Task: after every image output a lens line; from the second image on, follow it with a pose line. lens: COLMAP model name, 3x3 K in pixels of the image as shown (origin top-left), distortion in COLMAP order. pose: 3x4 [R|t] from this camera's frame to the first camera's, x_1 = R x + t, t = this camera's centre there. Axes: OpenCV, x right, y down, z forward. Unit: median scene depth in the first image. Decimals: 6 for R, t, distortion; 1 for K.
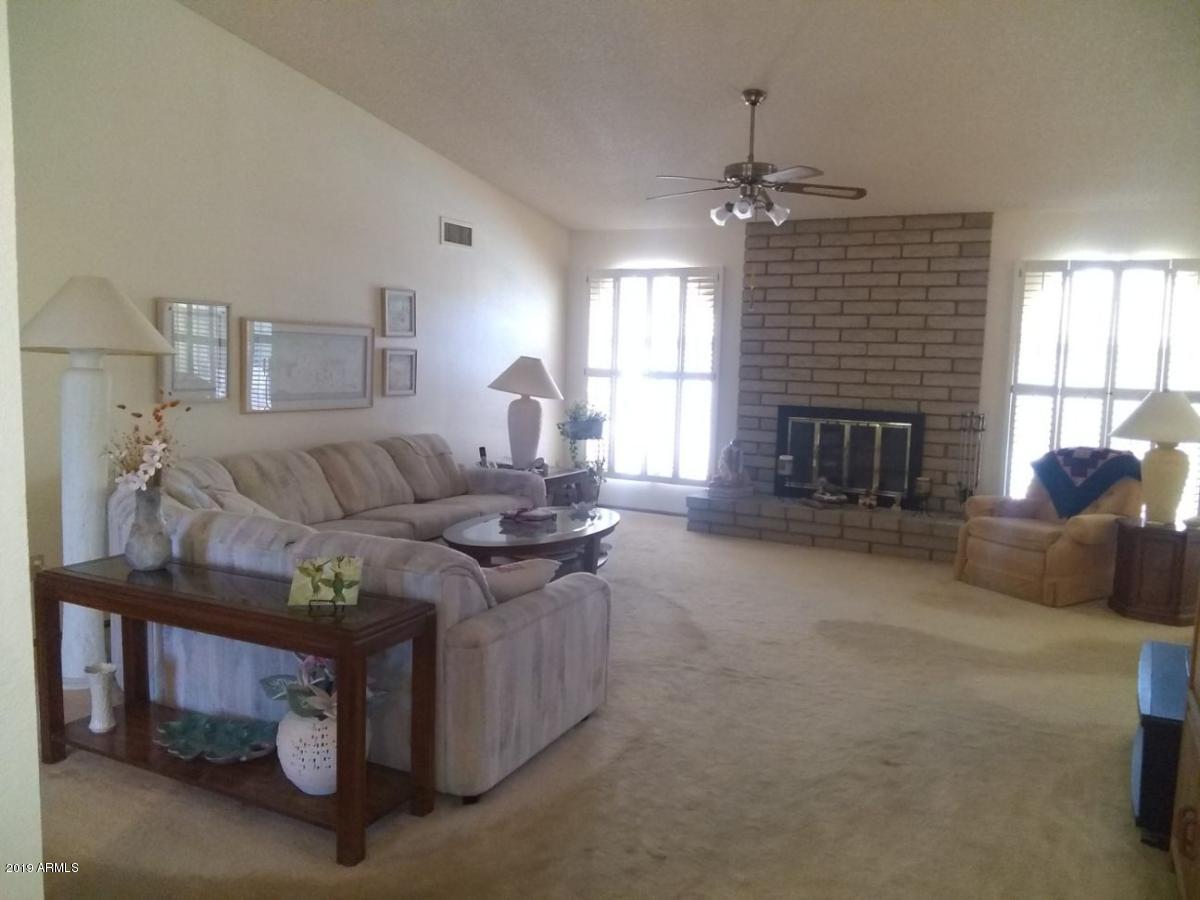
lens RADIAL K [[922.6, 0, 600.0], [0, 922.6, 450.0], [0, 0, 1]] dist [0.158963, -0.240139]
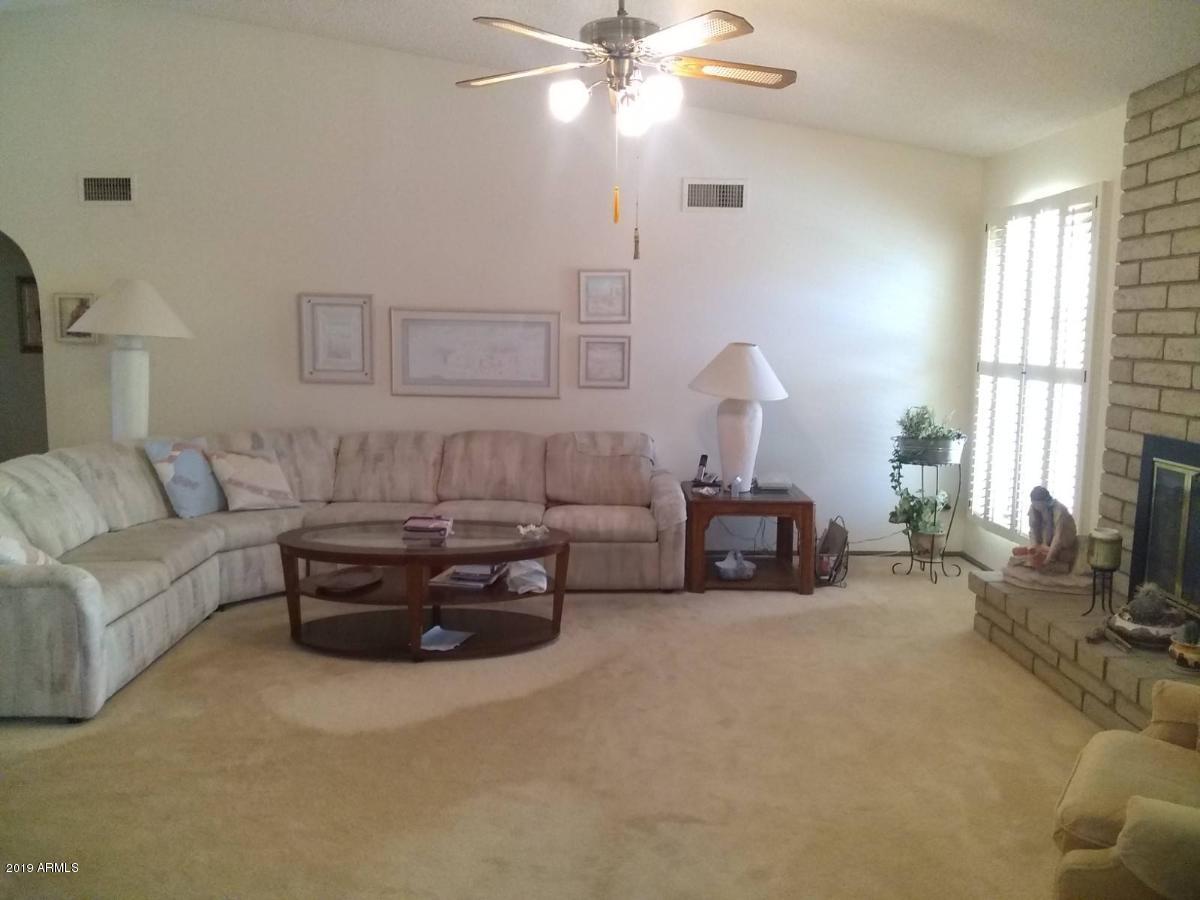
lens RADIAL K [[934.2, 0, 600.0], [0, 934.2, 450.0], [0, 0, 1]] dist [-0.002087, -0.001616]
pose [[0.505696, 0.086851, -0.858329, 0.552449], [-0.091773, 0.994690, 0.046579, -0.039929], [0.857816, 0.055217, 0.510982, 0.534502]]
